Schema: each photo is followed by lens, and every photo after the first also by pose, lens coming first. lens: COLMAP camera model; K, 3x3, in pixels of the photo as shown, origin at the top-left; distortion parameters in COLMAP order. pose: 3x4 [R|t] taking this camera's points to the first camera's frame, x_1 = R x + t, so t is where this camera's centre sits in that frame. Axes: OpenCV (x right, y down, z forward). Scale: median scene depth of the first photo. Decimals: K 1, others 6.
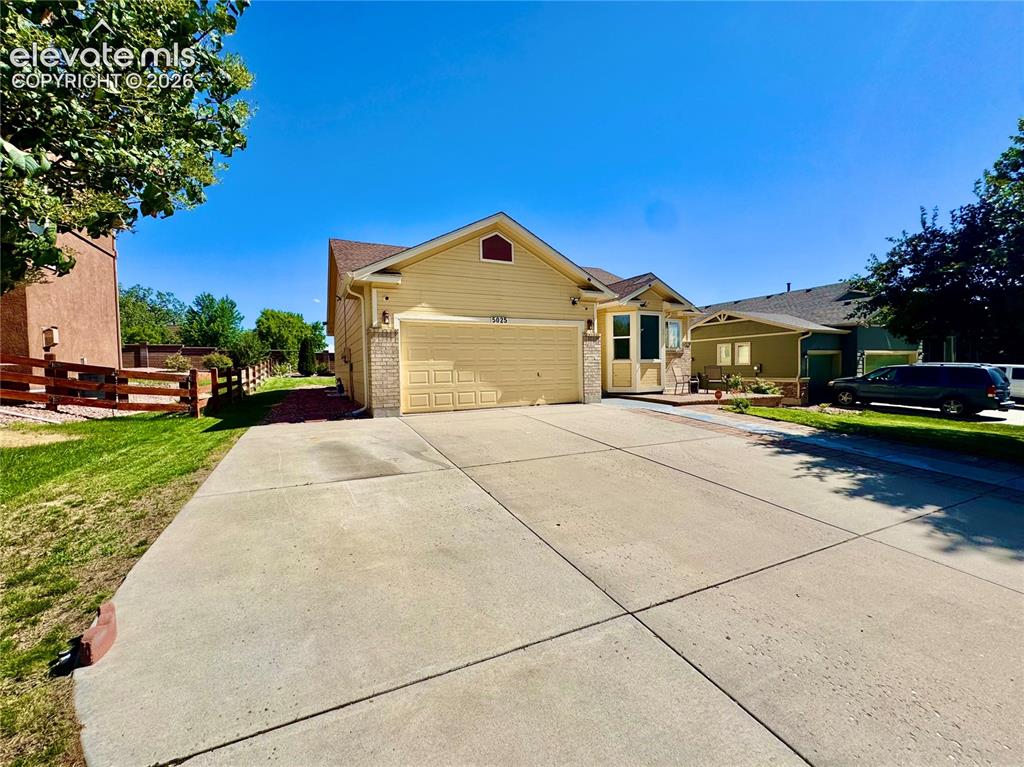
lens RADIAL K [[411.1, 0, 512.0], [0, 411.1, 383.5], [0, 0, 1]] dist [-0.003597, 0.000239]
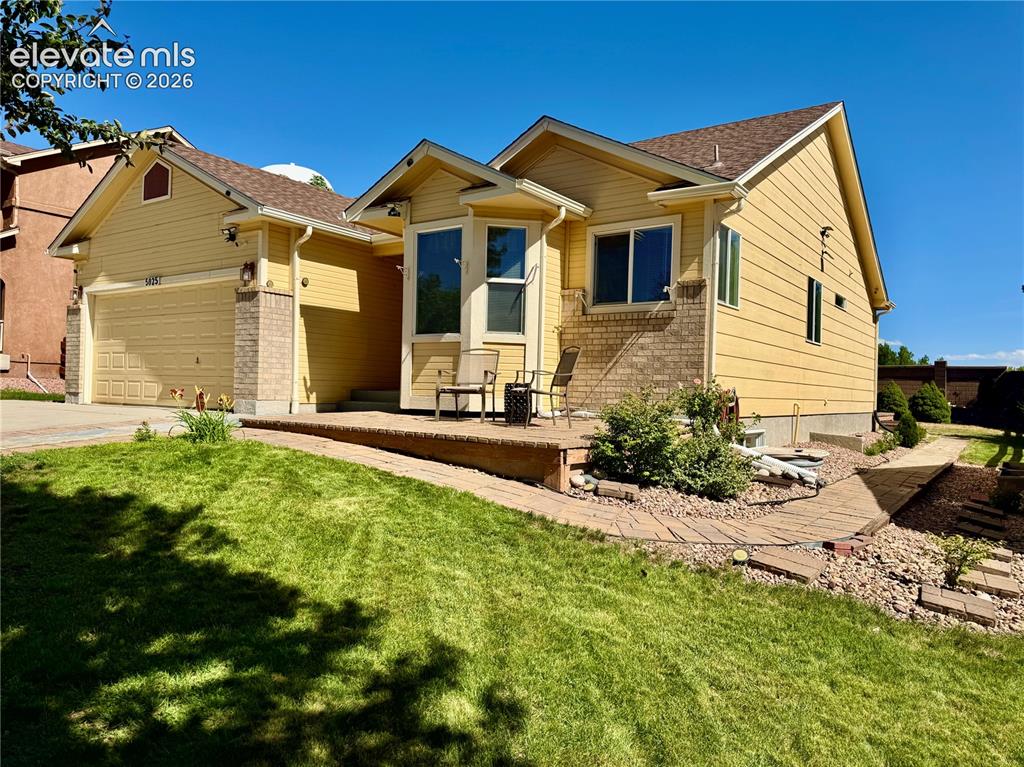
lens RADIAL K [[726.9, 0, 512.0], [0, 726.9, 383.5], [0, 0, 1]] dist [0.129191, -0.209533]
pose [[0.469661, 0.017882, -0.882666, 1.277068], [-0.067343, 0.997608, -0.015622, -0.001520], [0.880275, 0.066779, 0.469741, 0.882882]]
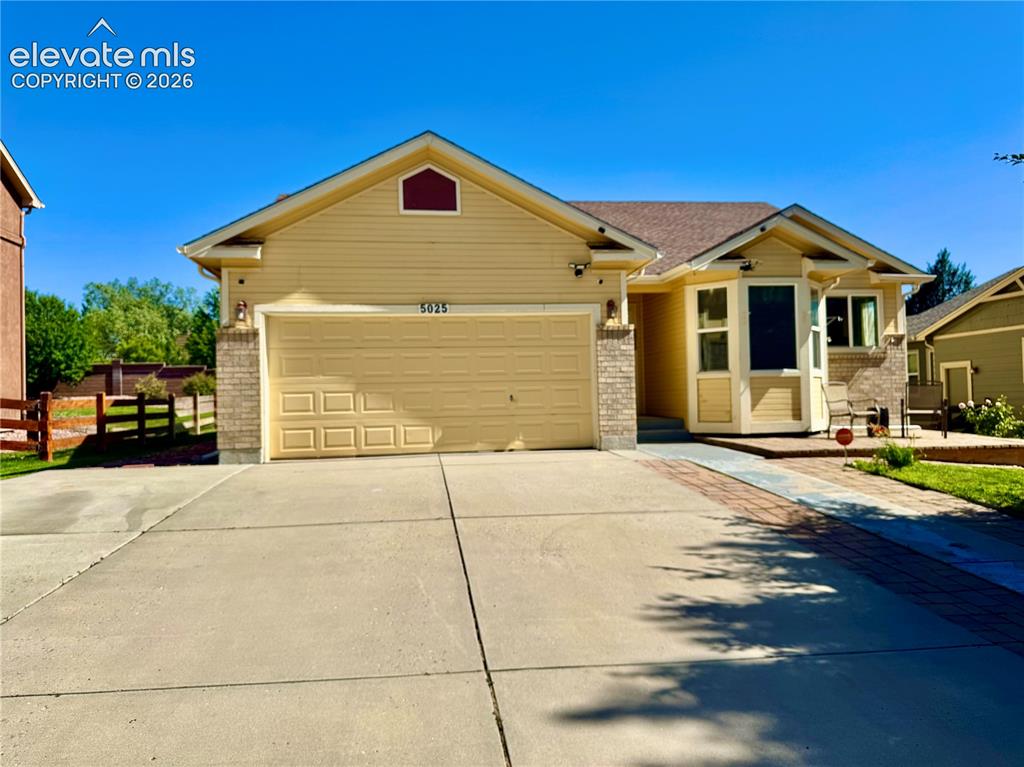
lens RADIAL K [[726.9, 0, 512.0], [0, 726.9, 383.5], [0, 0, 1]] dist [0.129191, -0.209533]
pose [[0.951152, -0.011499, -0.308510, 0.378704], [-0.005703, 0.998481, -0.054796, 0.013708], [0.308672, 0.053878, 0.949641, 0.017614]]
